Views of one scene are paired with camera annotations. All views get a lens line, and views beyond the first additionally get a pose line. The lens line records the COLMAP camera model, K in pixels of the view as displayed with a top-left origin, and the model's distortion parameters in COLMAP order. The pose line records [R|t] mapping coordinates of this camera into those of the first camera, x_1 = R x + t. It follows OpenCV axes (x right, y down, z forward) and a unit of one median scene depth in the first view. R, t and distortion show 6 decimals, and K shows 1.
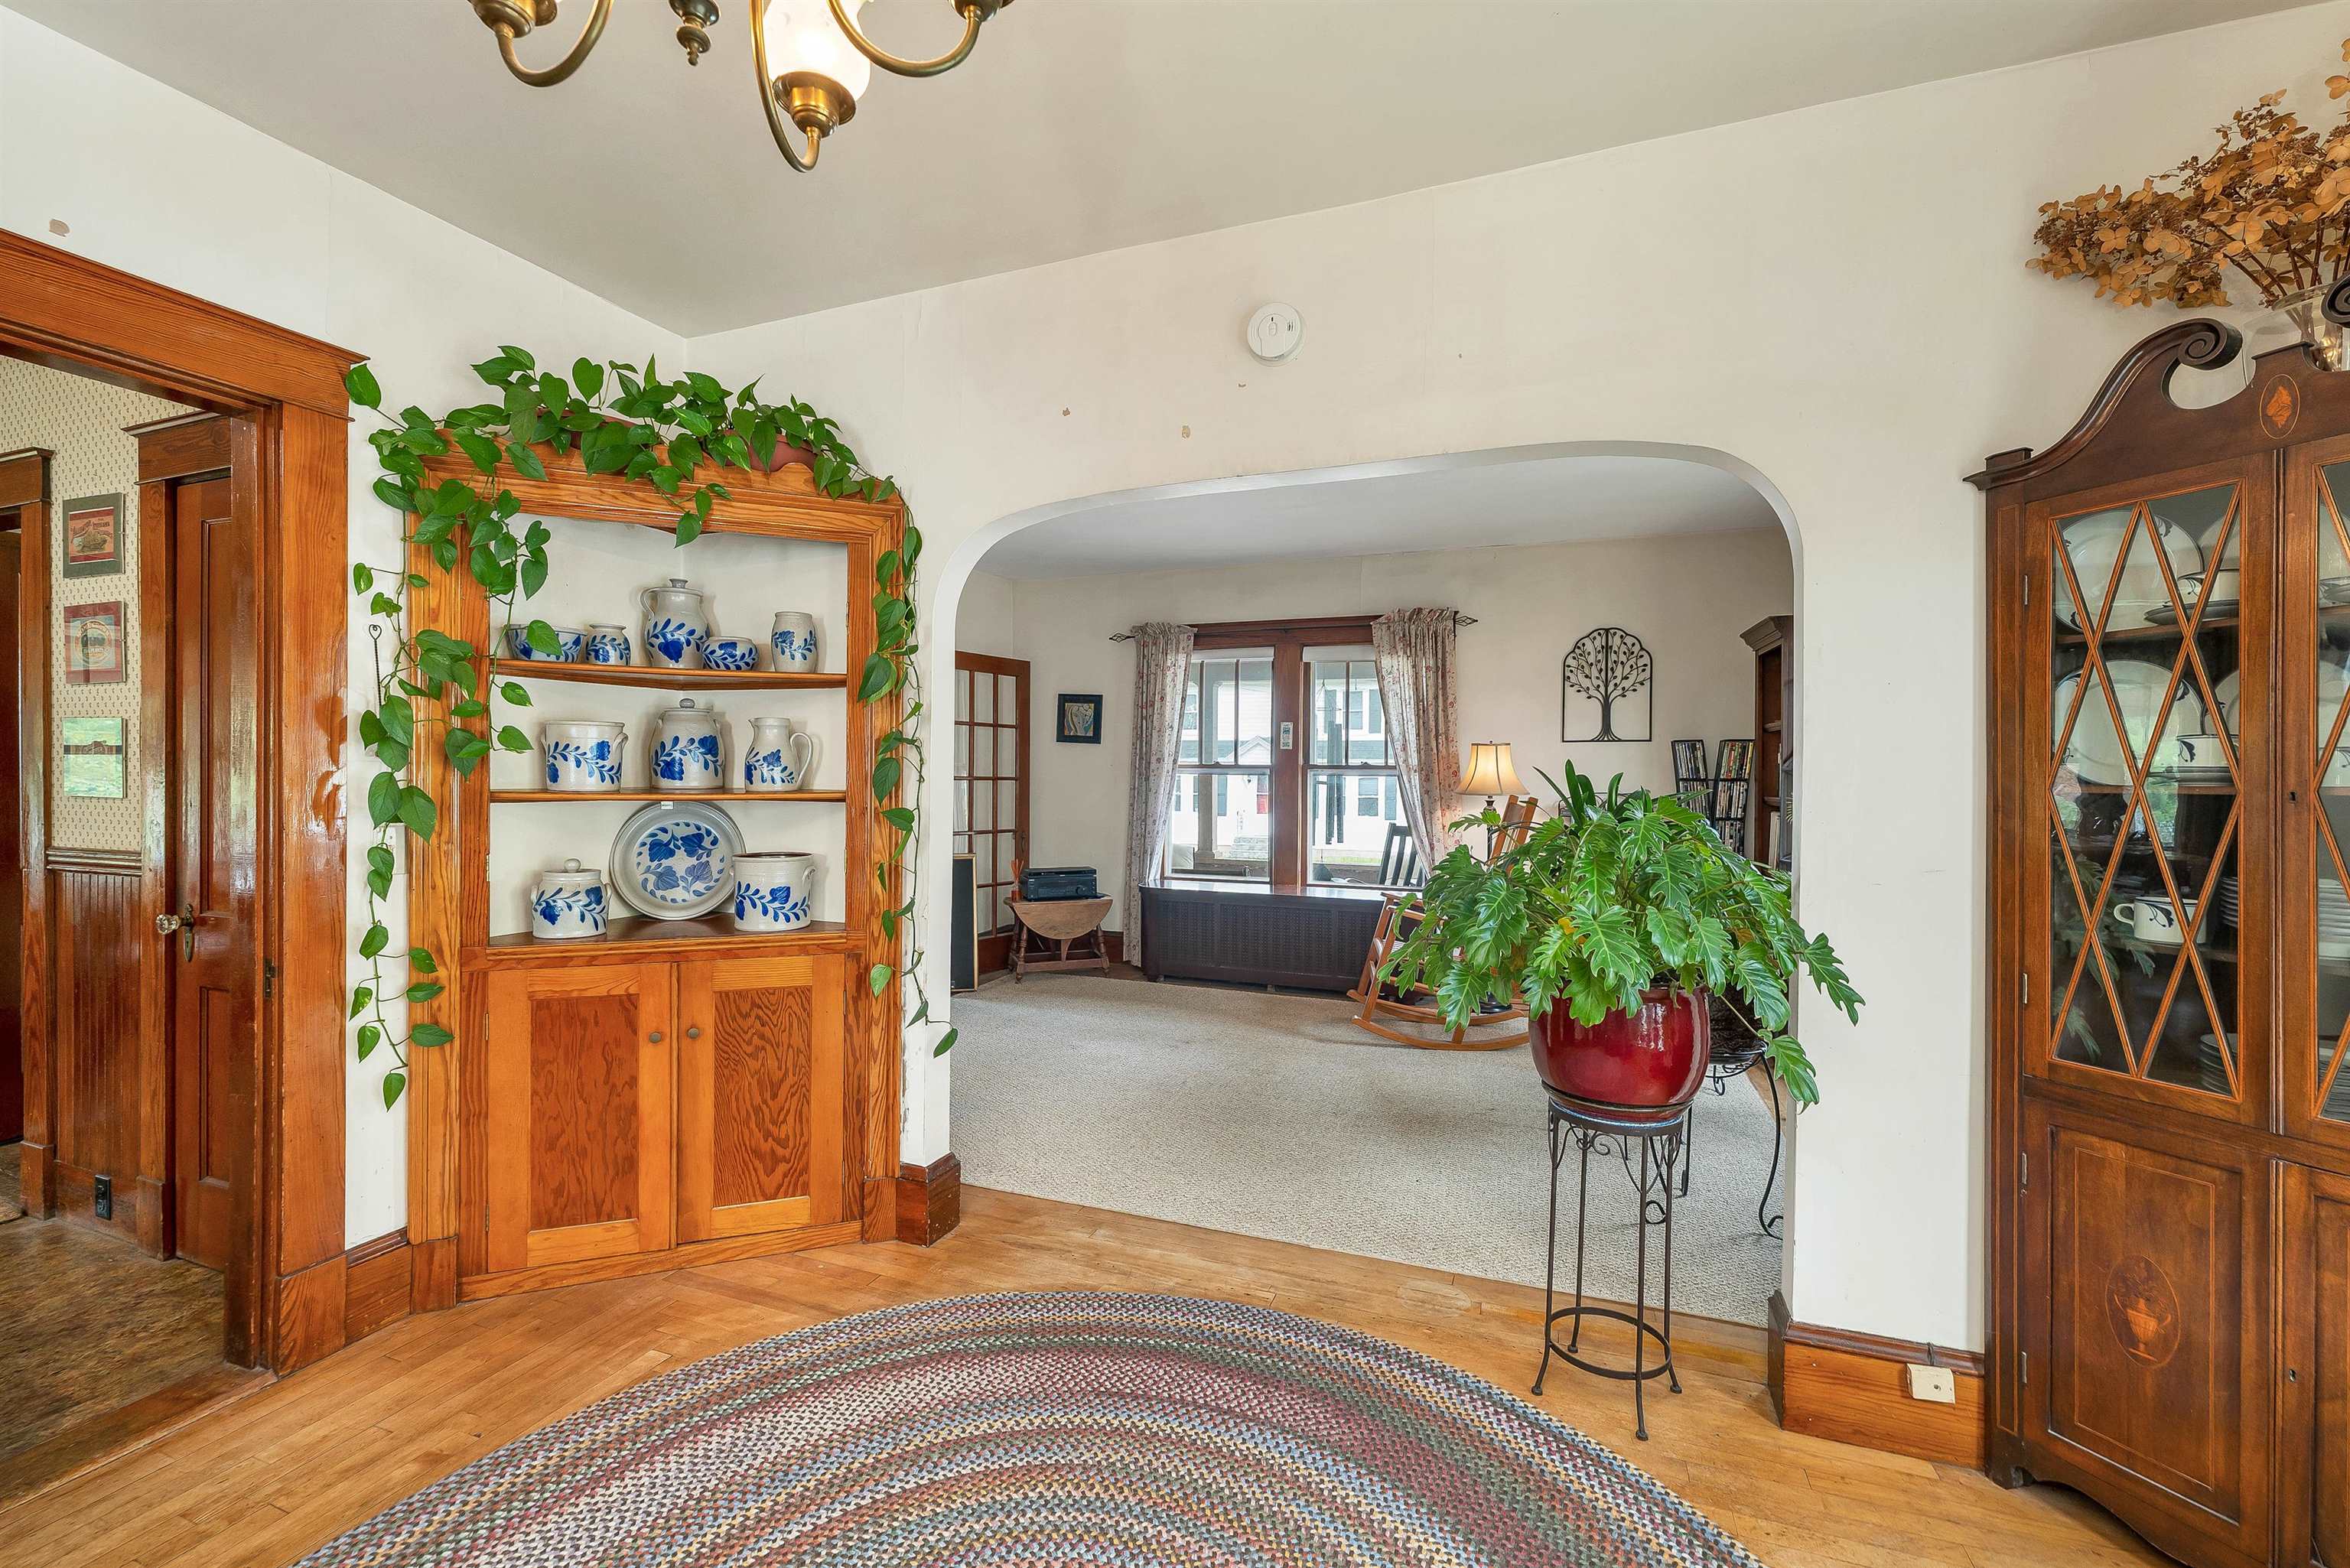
lens RADIAL K [[1009.4, 0, 1159.8], [0, 1009.4, 785.1], [0, 0, 1]] dist [0.001234, 0.000160]
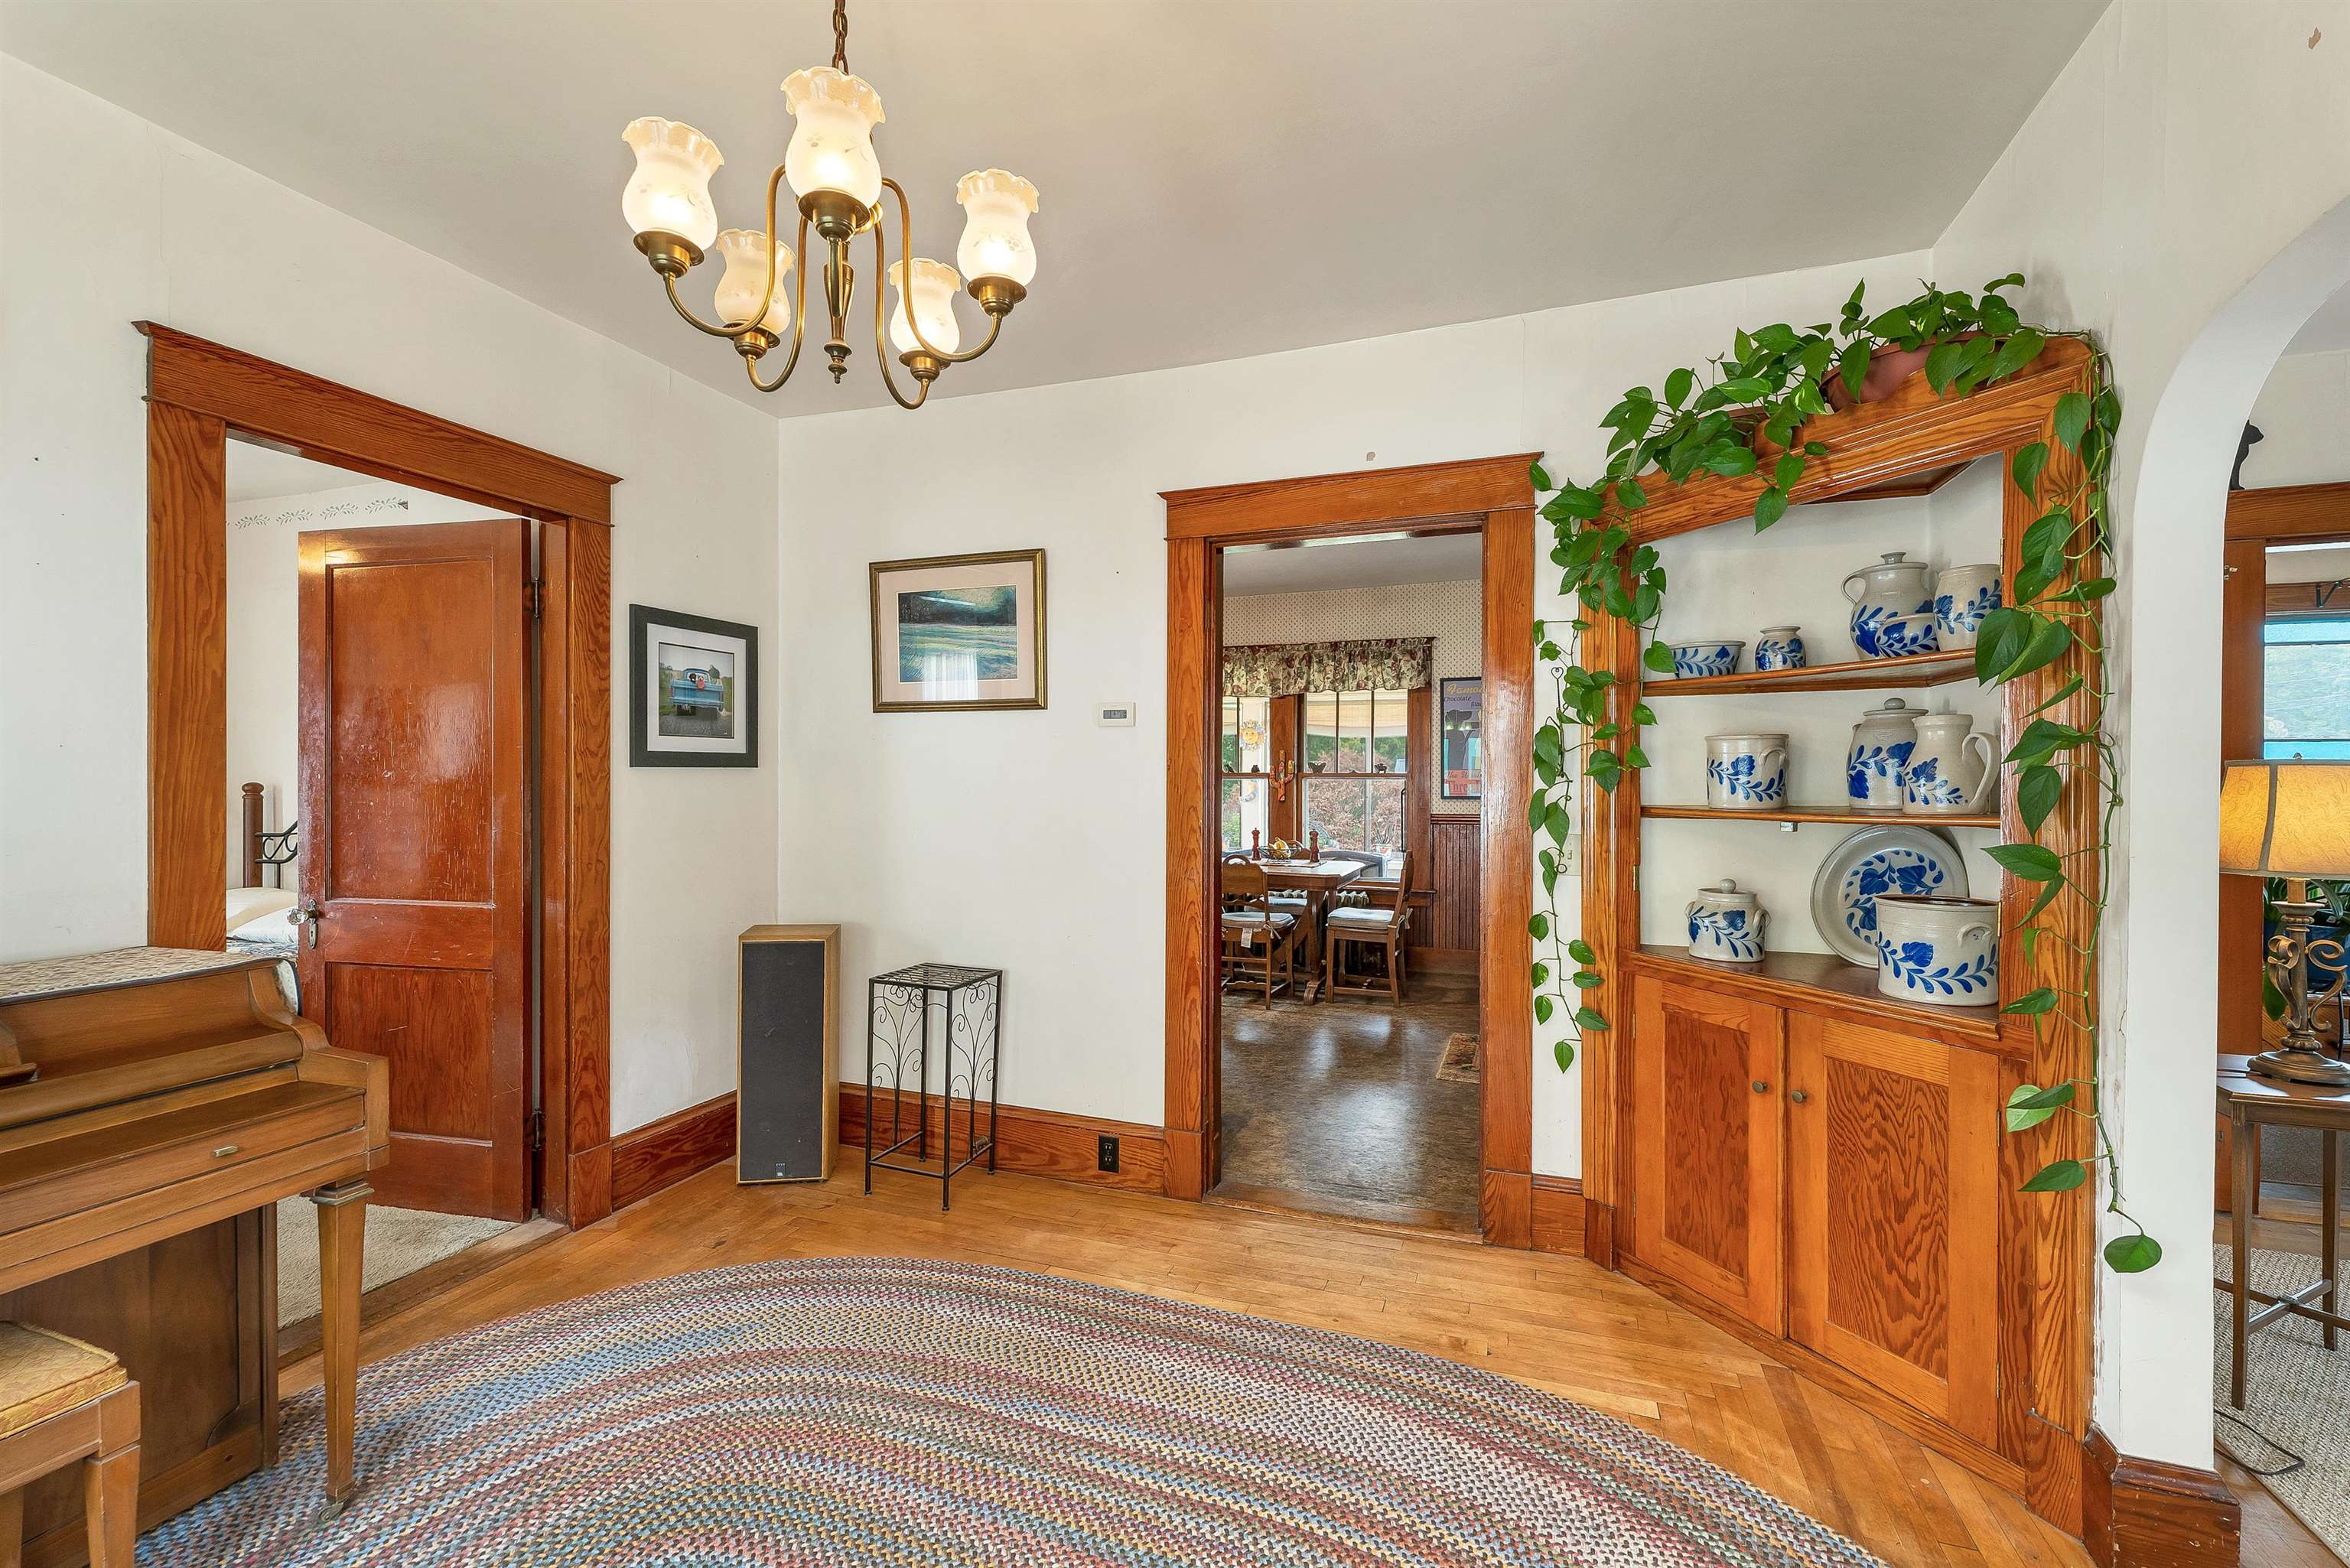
lens RADIAL K [[1009.4, 0, 1159.8], [0, 1009.4, 785.1], [0, 0, 1]] dist [0.001234, 0.000160]
pose [[0.019949, -0.004336, -0.999792, 0.375554], [-0.011902, 0.999919, -0.004574, -0.005627], [0.999730, 0.011991, 0.019896, 0.444694]]
